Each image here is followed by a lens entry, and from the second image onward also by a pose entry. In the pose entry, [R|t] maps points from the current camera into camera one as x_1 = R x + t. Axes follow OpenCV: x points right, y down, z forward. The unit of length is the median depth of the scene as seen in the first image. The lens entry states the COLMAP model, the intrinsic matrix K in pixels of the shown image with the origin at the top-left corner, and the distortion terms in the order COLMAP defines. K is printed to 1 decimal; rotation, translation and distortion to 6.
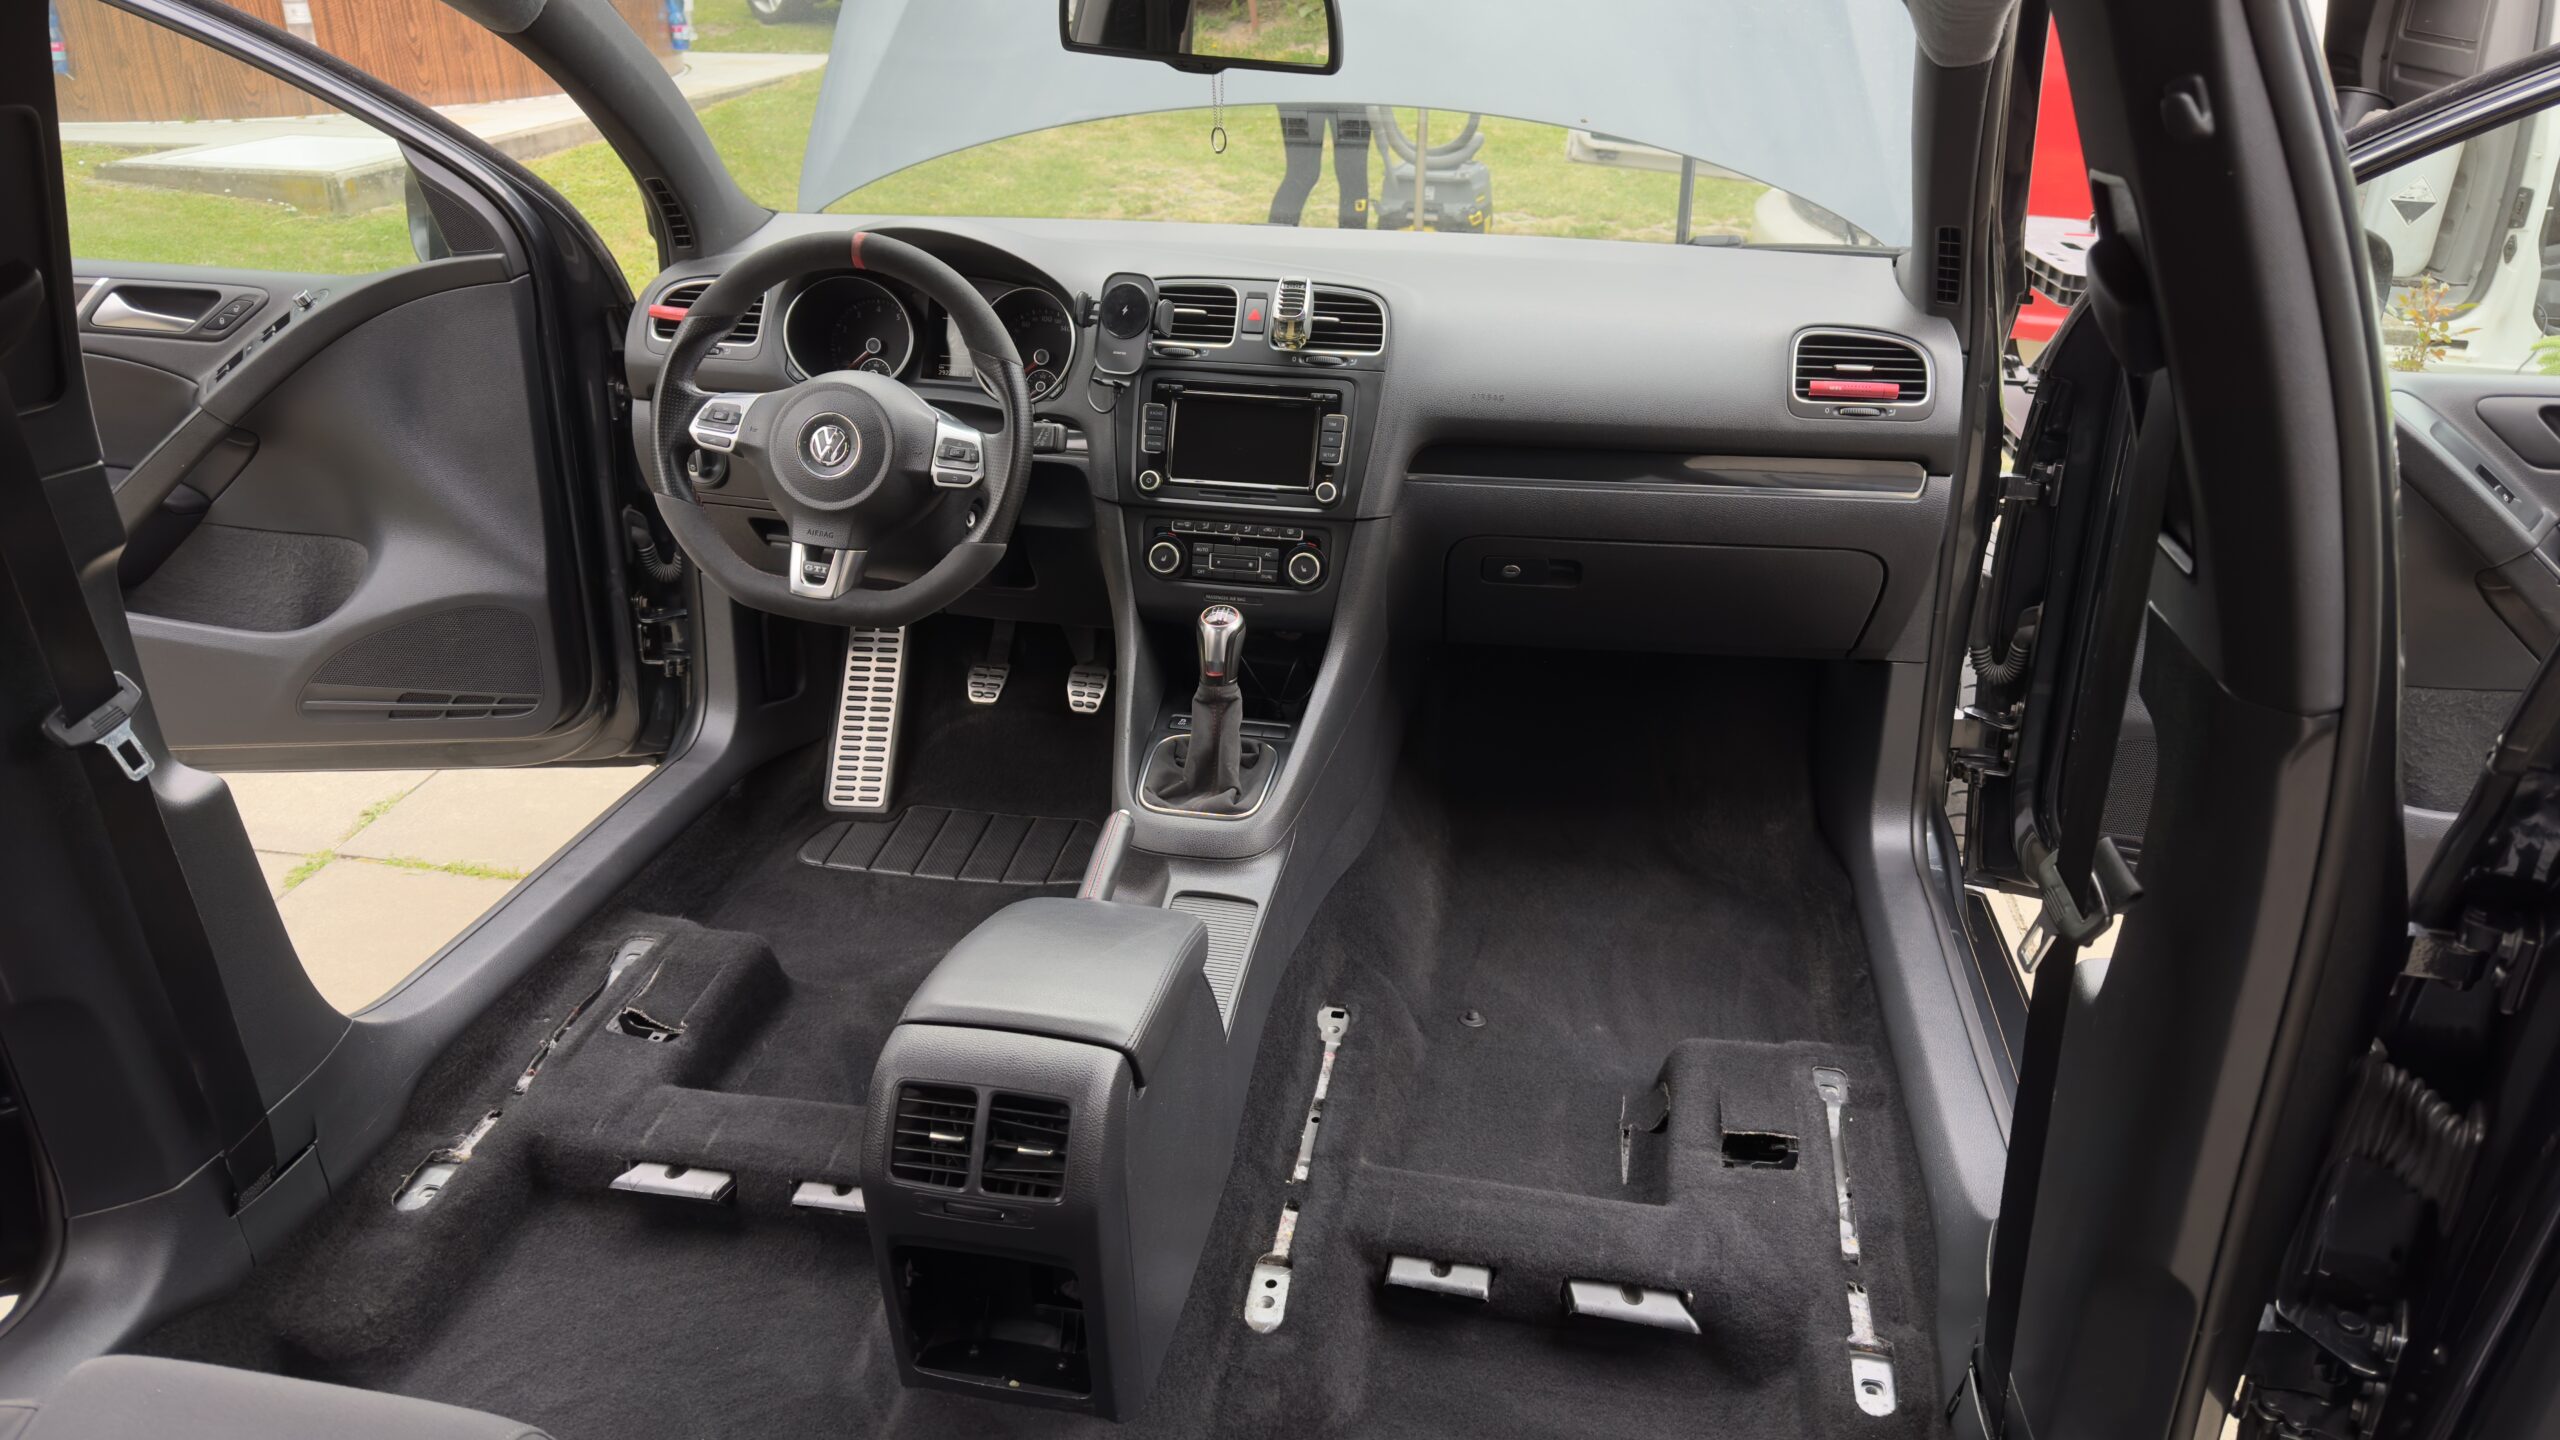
lens RADIAL K [[1786.4, 0, 1272.1], [0, 1786.4, 727.4], [0, 0, 1]] dist [0.101366, -0.141814]
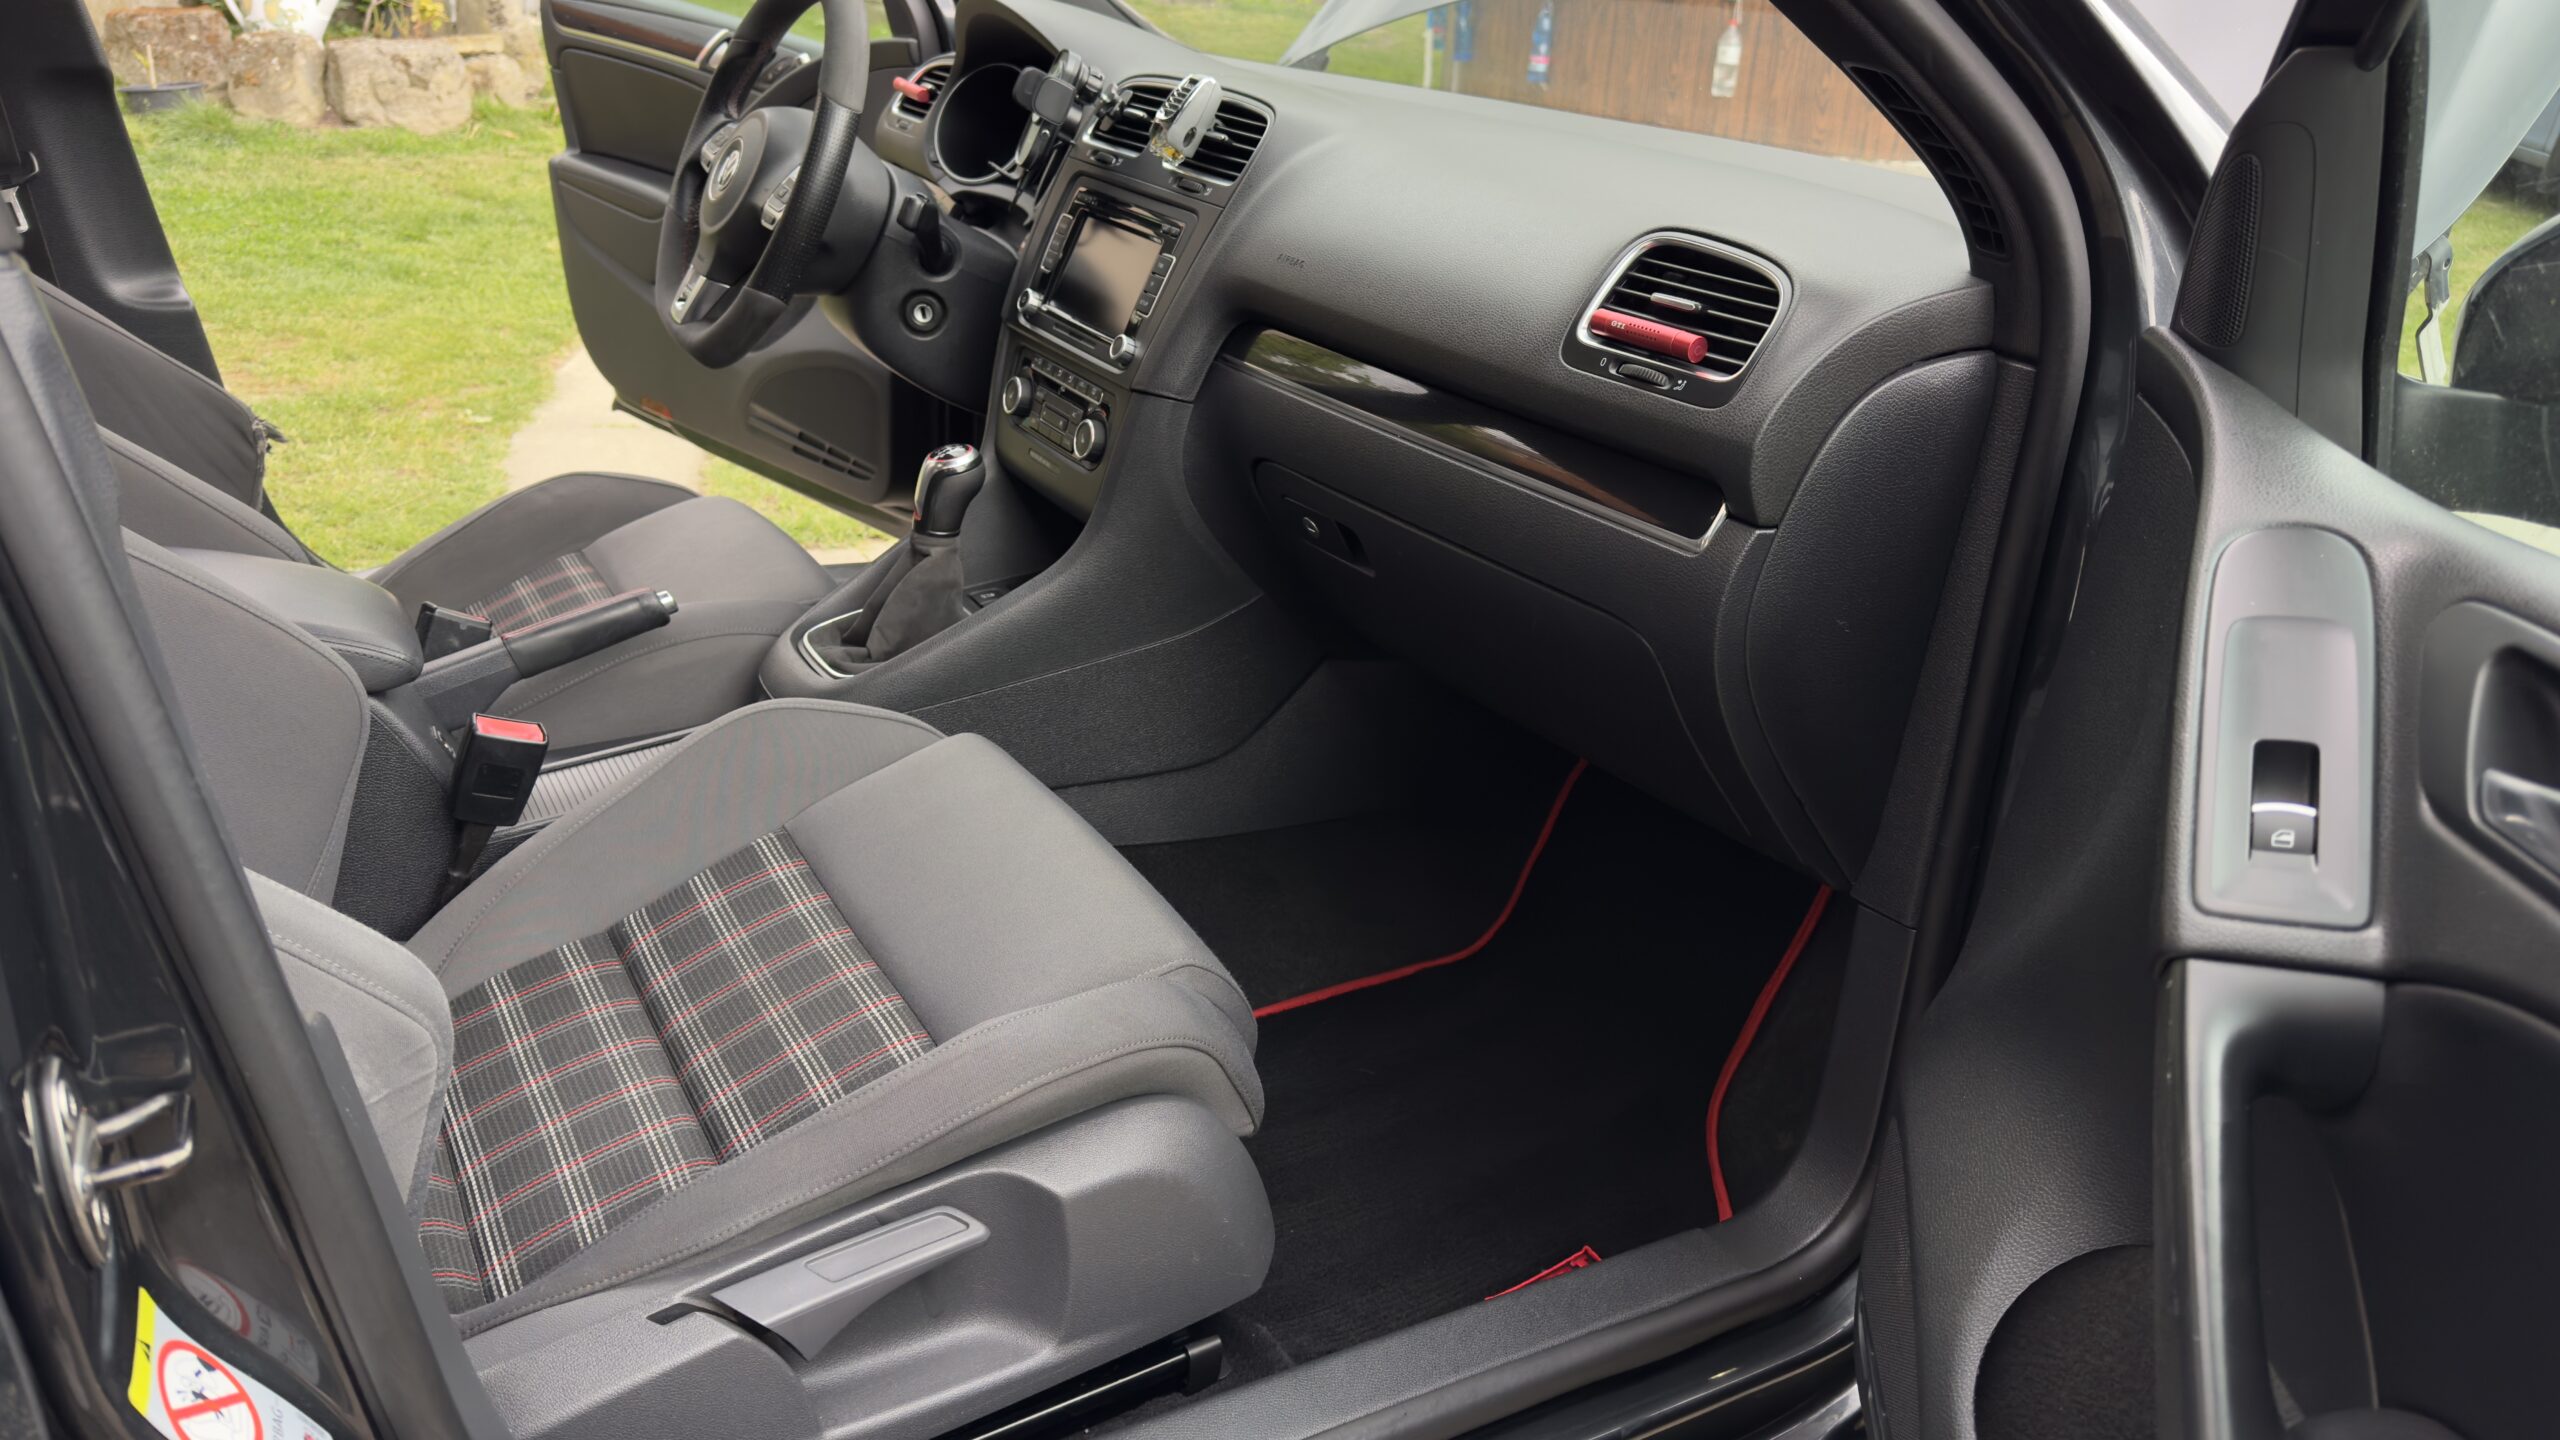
lens RADIAL K [[1786.4, 0, 1275.8], [0, 1786.4, 738.4], [0, 0, 1]] dist [0.101366, -0.141814]
pose [[0.649676, 0.338589, -0.680645, 0.656433], [-0.381403, 0.919674, 0.093446, -0.073911], [0.657611, 0.198890, 0.726629, 0.513373]]
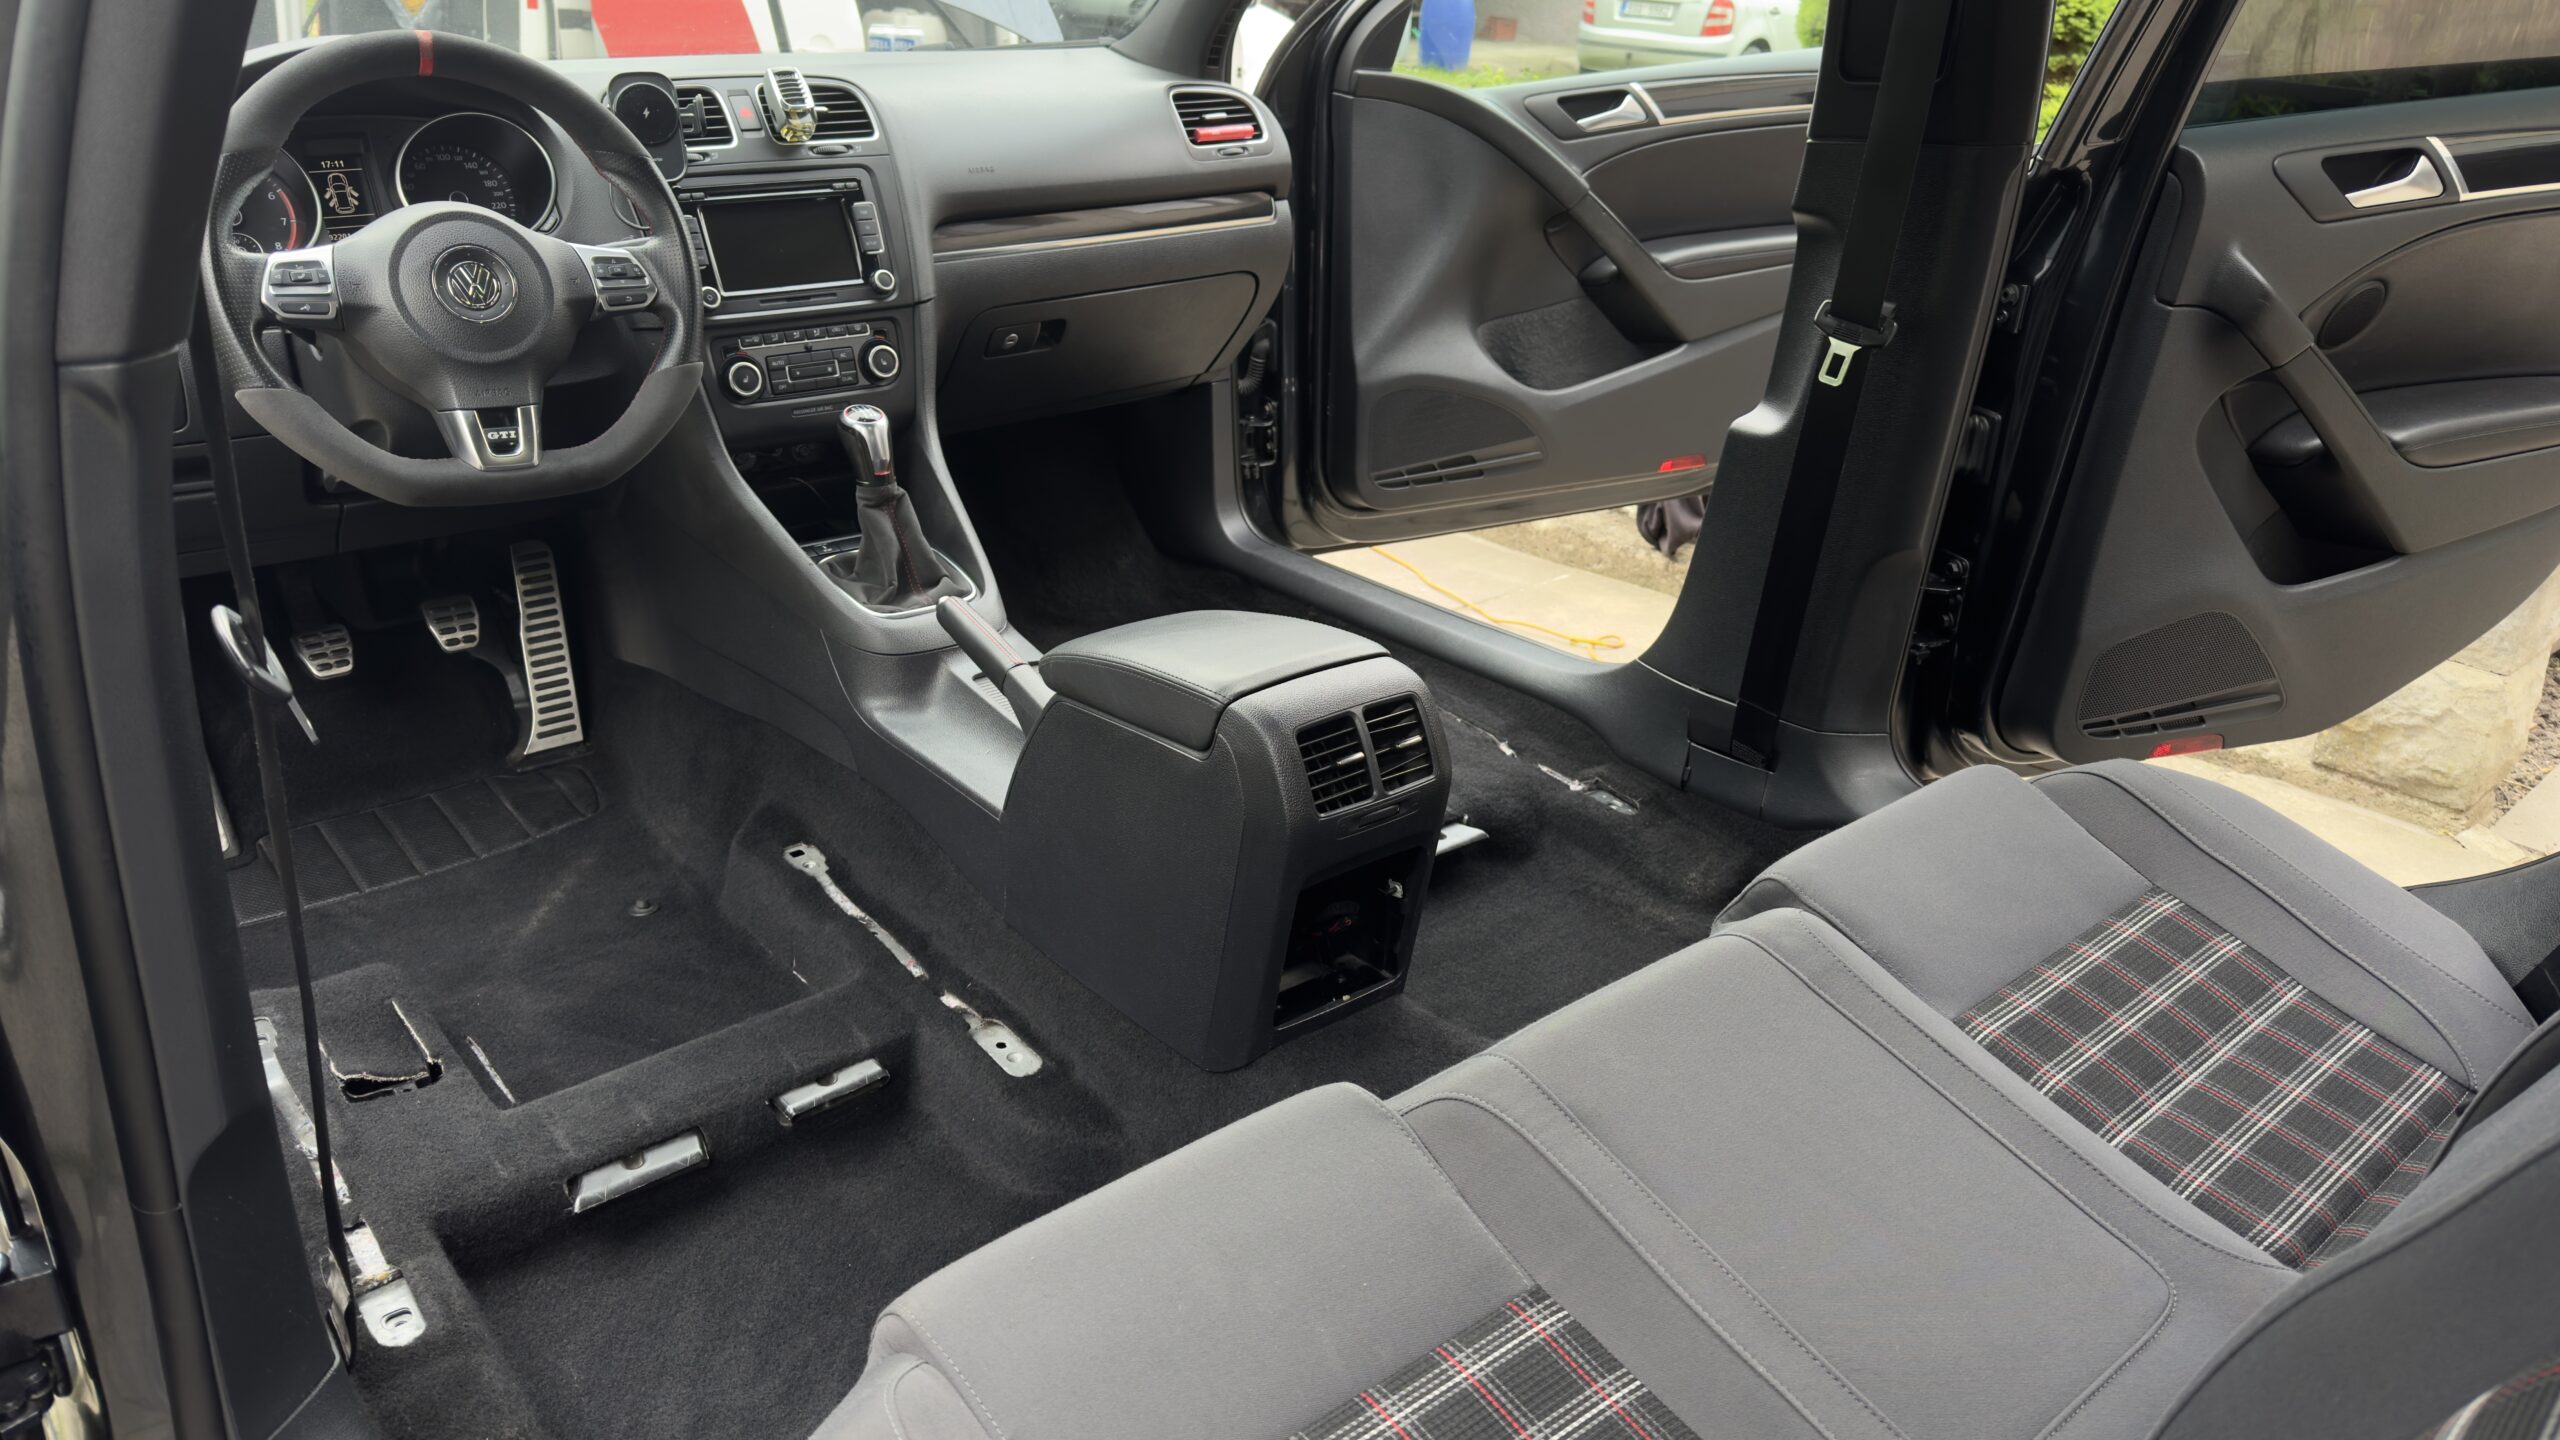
lens RADIAL K [[1786.4, 0, 1273.3], [0, 1786.4, 735.1], [0, 0, 1]] dist [0.101366, -0.141814]
pose [[0.640100, -0.315143, 0.700683, -0.614806], [0.302102, 0.941780, 0.147599, 0.024593], [-0.706404, 0.117200, 0.698038, 0.172044]]
